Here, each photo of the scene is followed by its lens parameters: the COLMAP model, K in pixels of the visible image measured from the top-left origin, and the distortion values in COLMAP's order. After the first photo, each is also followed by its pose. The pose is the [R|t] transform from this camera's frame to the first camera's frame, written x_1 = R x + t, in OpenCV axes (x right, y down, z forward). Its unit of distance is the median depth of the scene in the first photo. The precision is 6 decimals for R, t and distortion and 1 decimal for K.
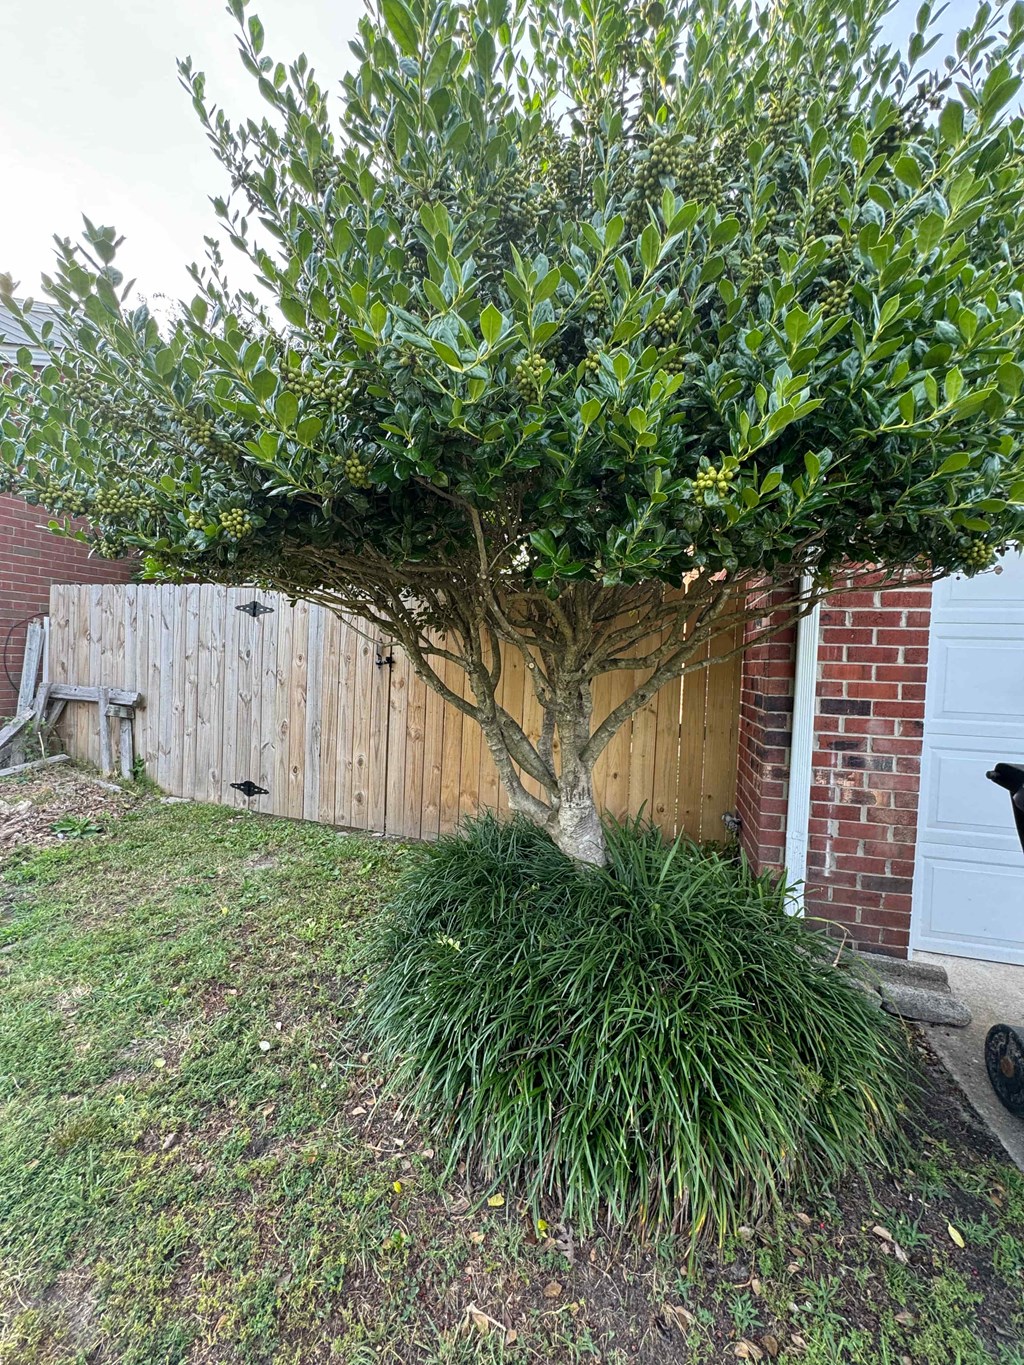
lens RADIAL K [[545.9, 0, 511.7], [0, 545.9, 682.3], [0, 0, 1]] dist [-0.005217, 0.000877]
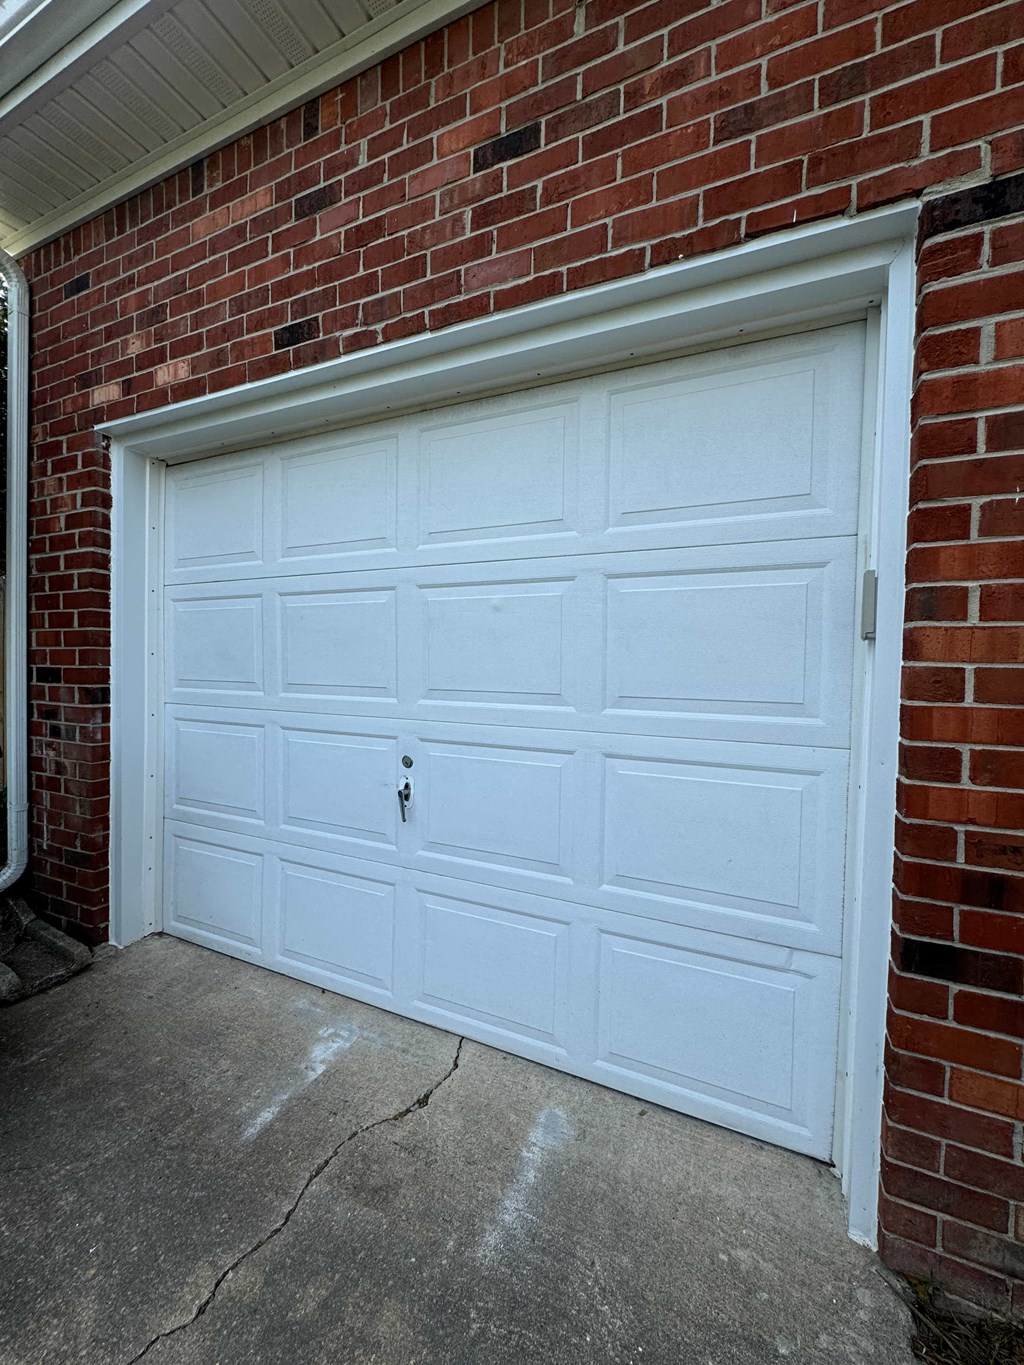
lens RADIAL K [[545.9, 0, 512.1], [0, 545.9, 682.0], [0, 0, 1]] dist [-0.005217, 0.000877]
pose [[0.983514, -0.003658, -0.180794, 1.604318], [0.000416, 0.999839, -0.017966, 0.076491], [0.180830, 0.017595, 0.983357, 0.193513]]
